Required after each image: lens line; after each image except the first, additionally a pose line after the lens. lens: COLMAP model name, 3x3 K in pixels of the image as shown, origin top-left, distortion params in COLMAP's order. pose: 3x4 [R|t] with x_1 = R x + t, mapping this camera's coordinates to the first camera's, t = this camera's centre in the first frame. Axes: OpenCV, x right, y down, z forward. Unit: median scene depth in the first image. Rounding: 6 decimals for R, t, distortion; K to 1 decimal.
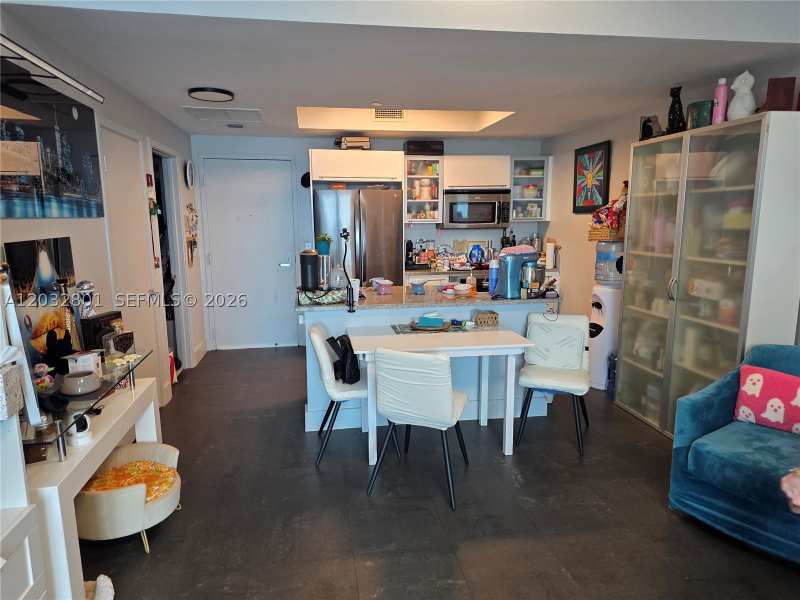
lens RADIAL K [[528.1, 0, 408.9], [0, 528.1, 301.0], [0, 0, 1]] dist [0.071043, -0.063167]
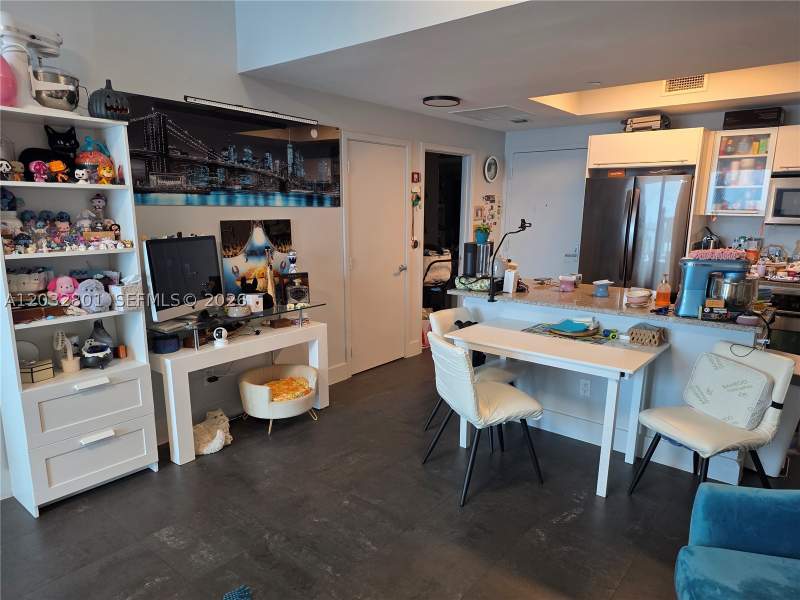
lens RADIAL K [[528.1, 0, 408.9], [0, 528.1, 301.0], [0, 0, 1]] dist [0.071043, -0.063167]
pose [[0.657981, 0.143284, -0.739277, 0.317098], [-0.128746, 0.988681, 0.077034, -0.022590], [0.741947, 0.044492, 0.668980, 0.118941]]
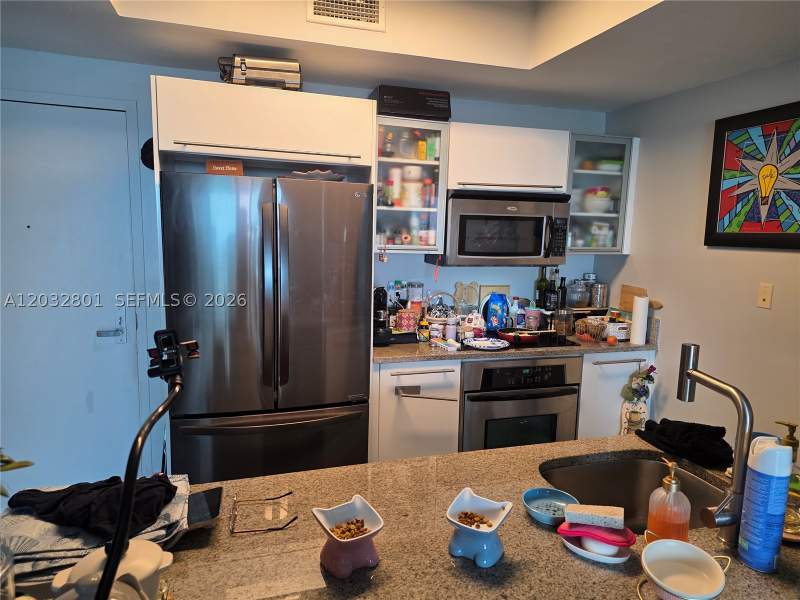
lens RADIAL K [[538.1, 0, 423.4], [0, 538.1, 318.4], [0, 0, 1]] dist [0.065857, -0.066362]
pose [[0.988474, 0.008582, 0.151148, -0.035928], [-0.010537, 0.999871, 0.012135, -0.092146], [-0.151024, -0.013588, 0.988437, 0.489338]]
